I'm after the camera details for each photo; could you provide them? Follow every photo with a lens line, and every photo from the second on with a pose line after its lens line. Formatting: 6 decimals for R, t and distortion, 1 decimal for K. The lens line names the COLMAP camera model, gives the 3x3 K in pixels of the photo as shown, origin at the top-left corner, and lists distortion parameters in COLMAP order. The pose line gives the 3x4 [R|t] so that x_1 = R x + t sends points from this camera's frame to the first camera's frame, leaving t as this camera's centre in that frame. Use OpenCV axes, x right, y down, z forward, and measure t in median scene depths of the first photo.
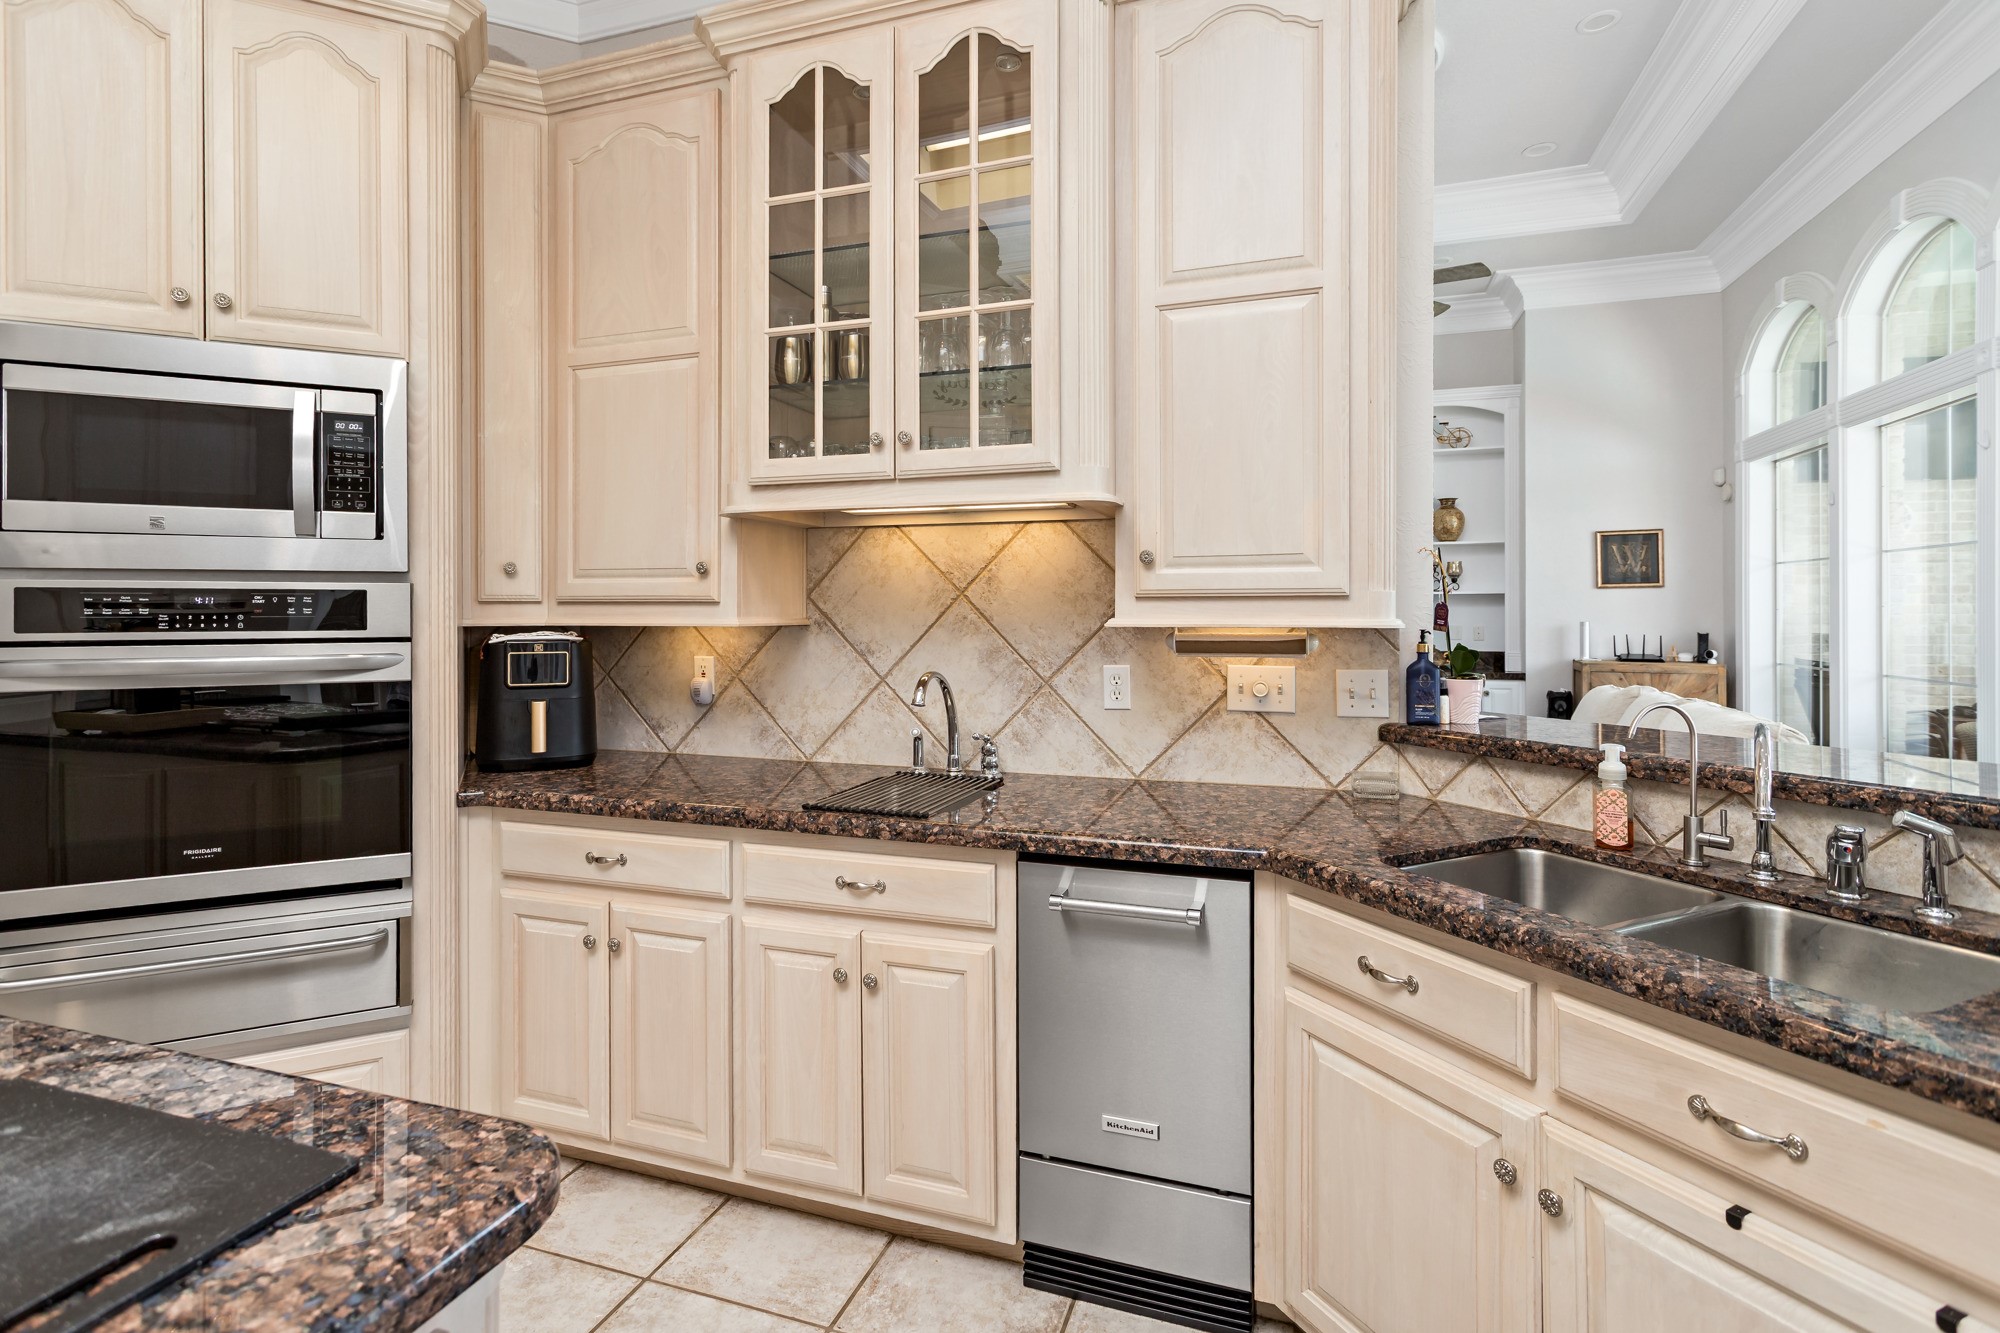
lens RADIAL K [[968.7, 0, 992.1], [0, 968.7, 612.4], [0, 0, 1]] dist [-0.003943, -0.000036]
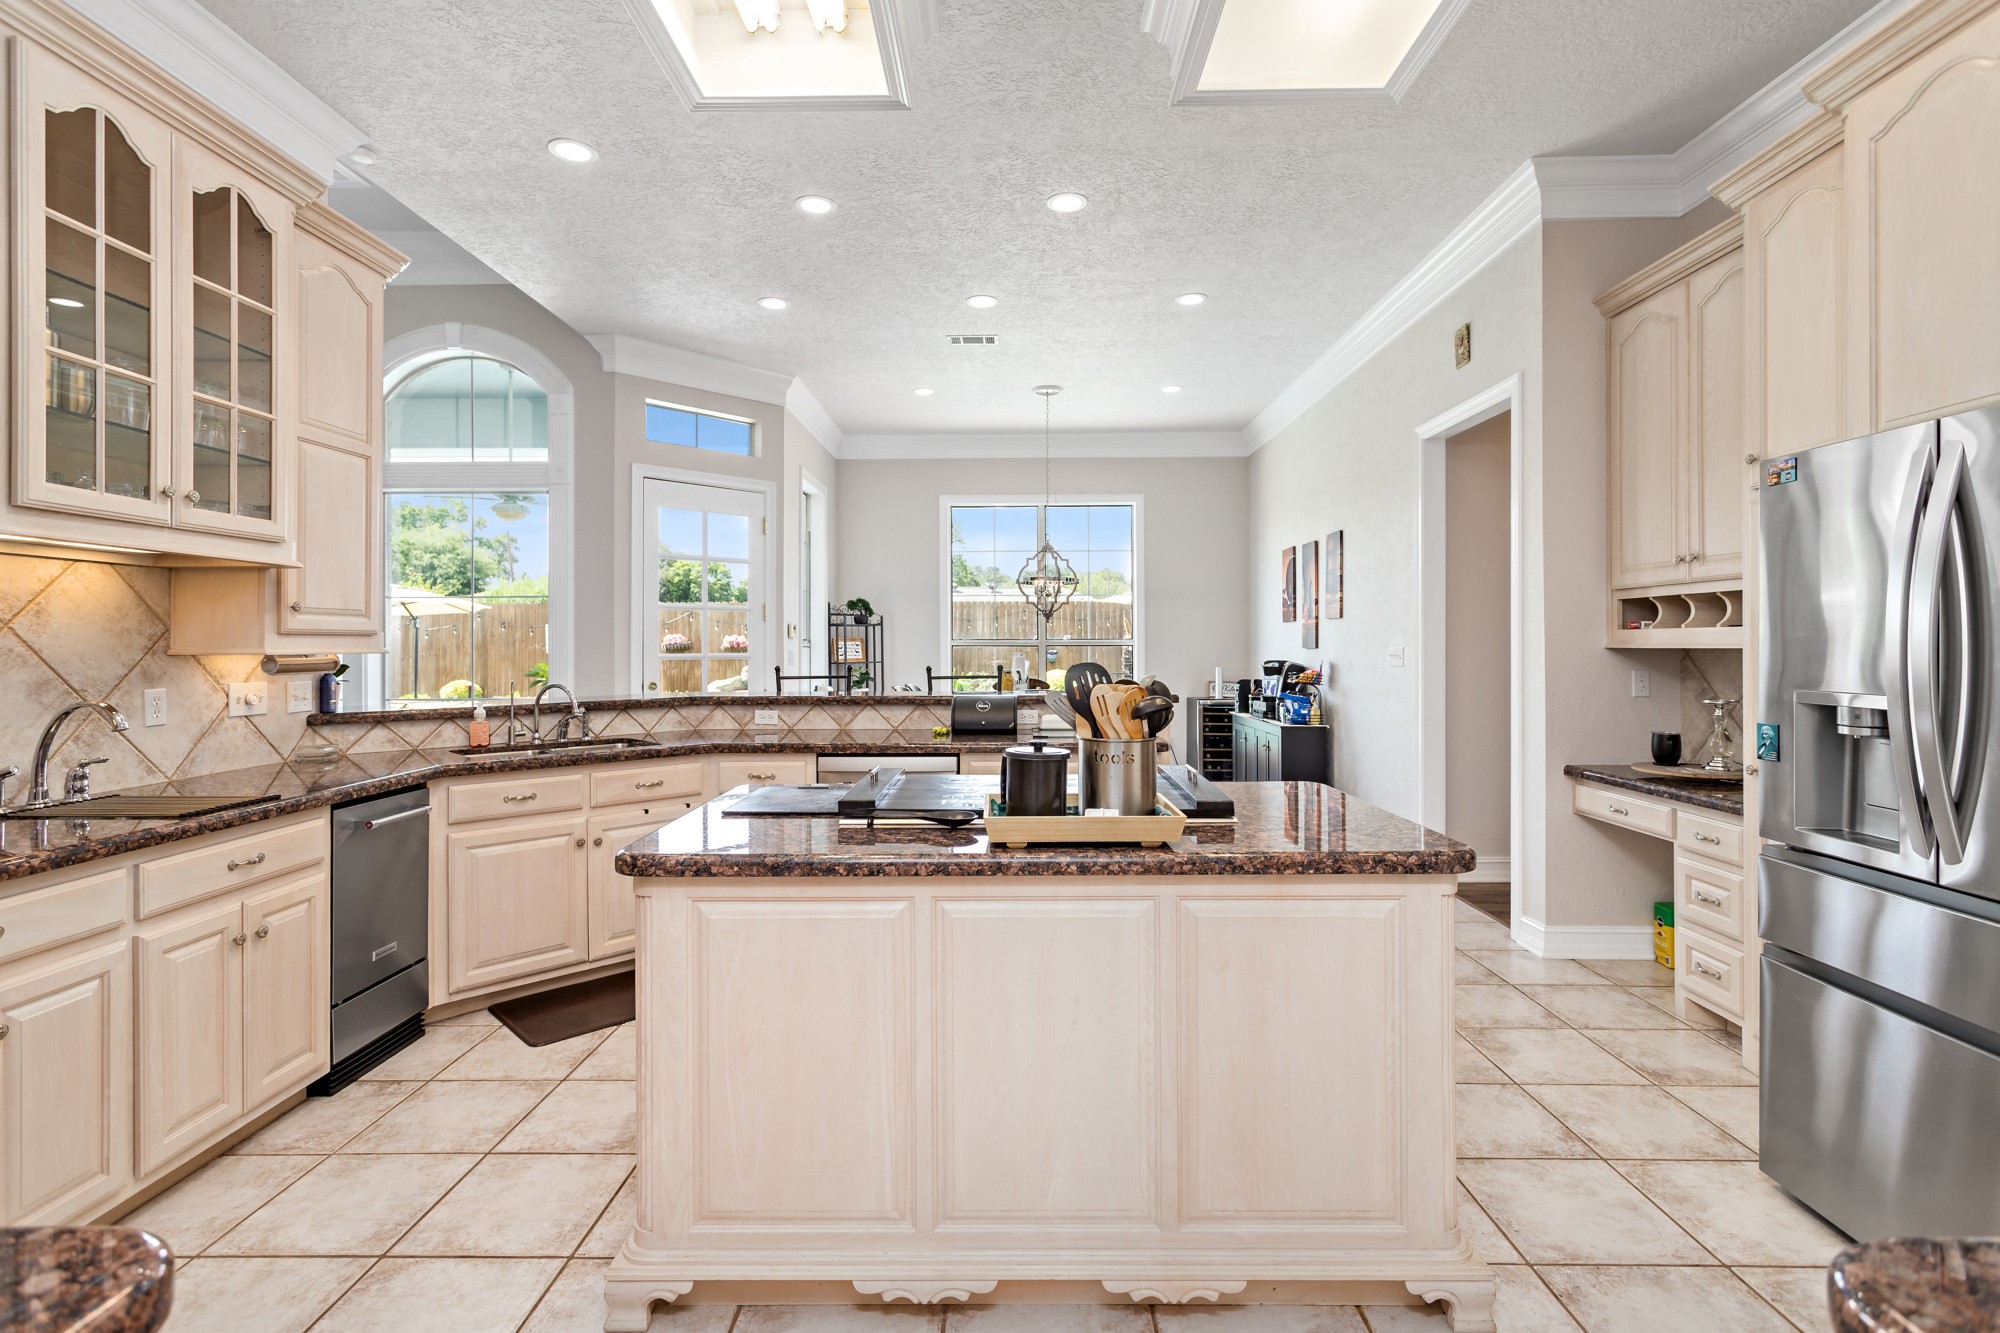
lens RADIAL K [[960.5, 0, 1000.9], [0, 960.5, 648.0], [0, 0, 1]] dist [0.000312, 0.000041]
pose [[-0.316393, -0.001935, 0.948626, -1.446687], [0.004454, 0.999984, 0.003526, 0.004556], [-0.948618, 0.005341, -0.316379, 0.418132]]
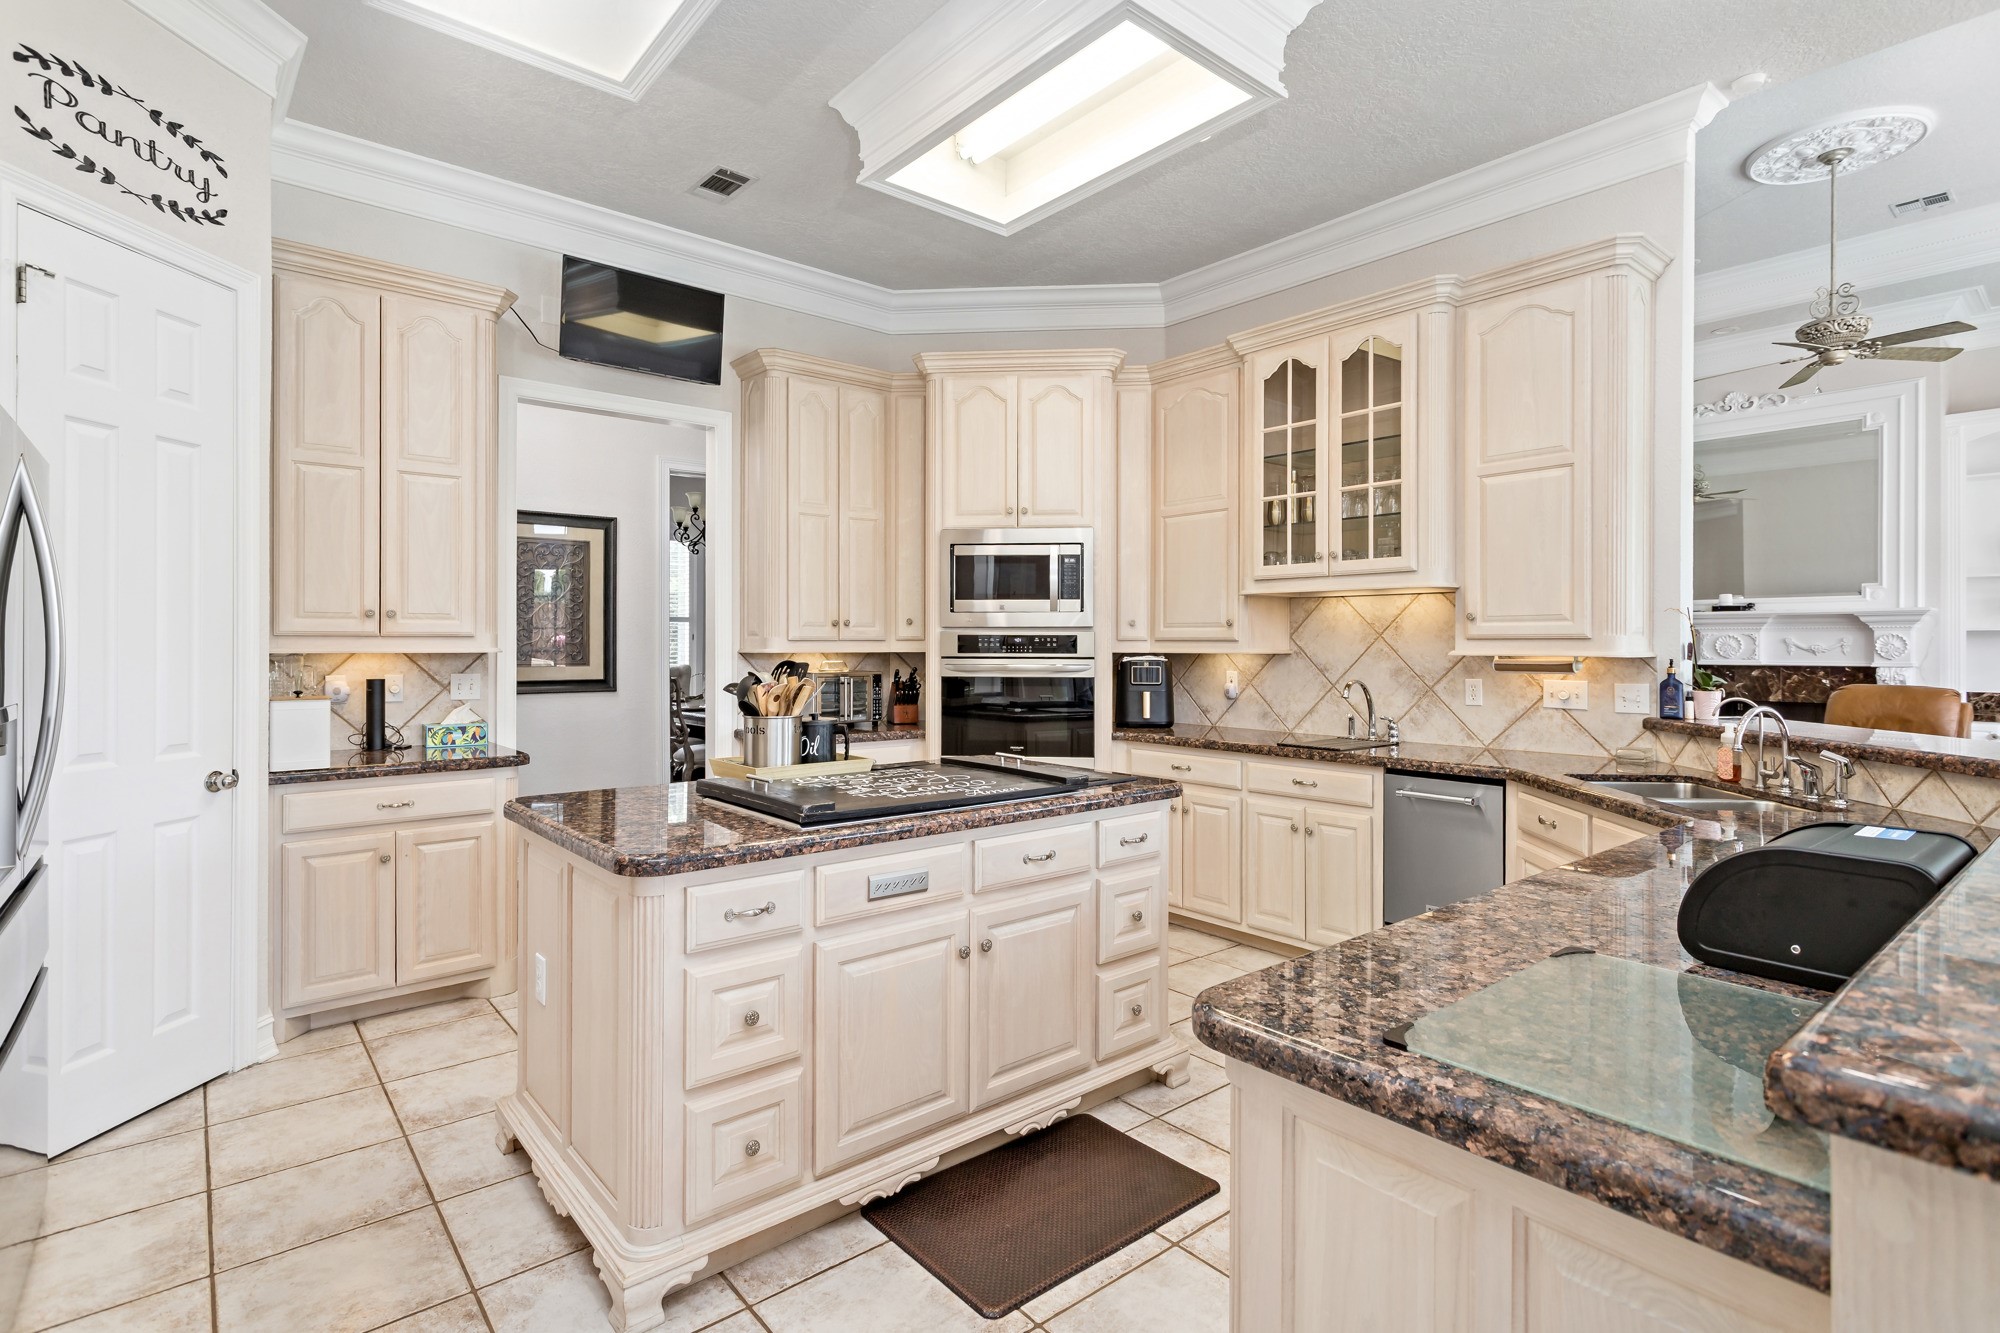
lens RADIAL K [[973.2, 0, 990.9], [0, 973.2, 640.8], [0, 0, 1]] dist [0.004157, -0.000300]
pose [[0.854421, 0.002115, -0.519577, 0.314762], [-0.005139, 0.999977, -0.004379, 0.000414], [0.519556, 0.006412, 0.854412, -0.937577]]
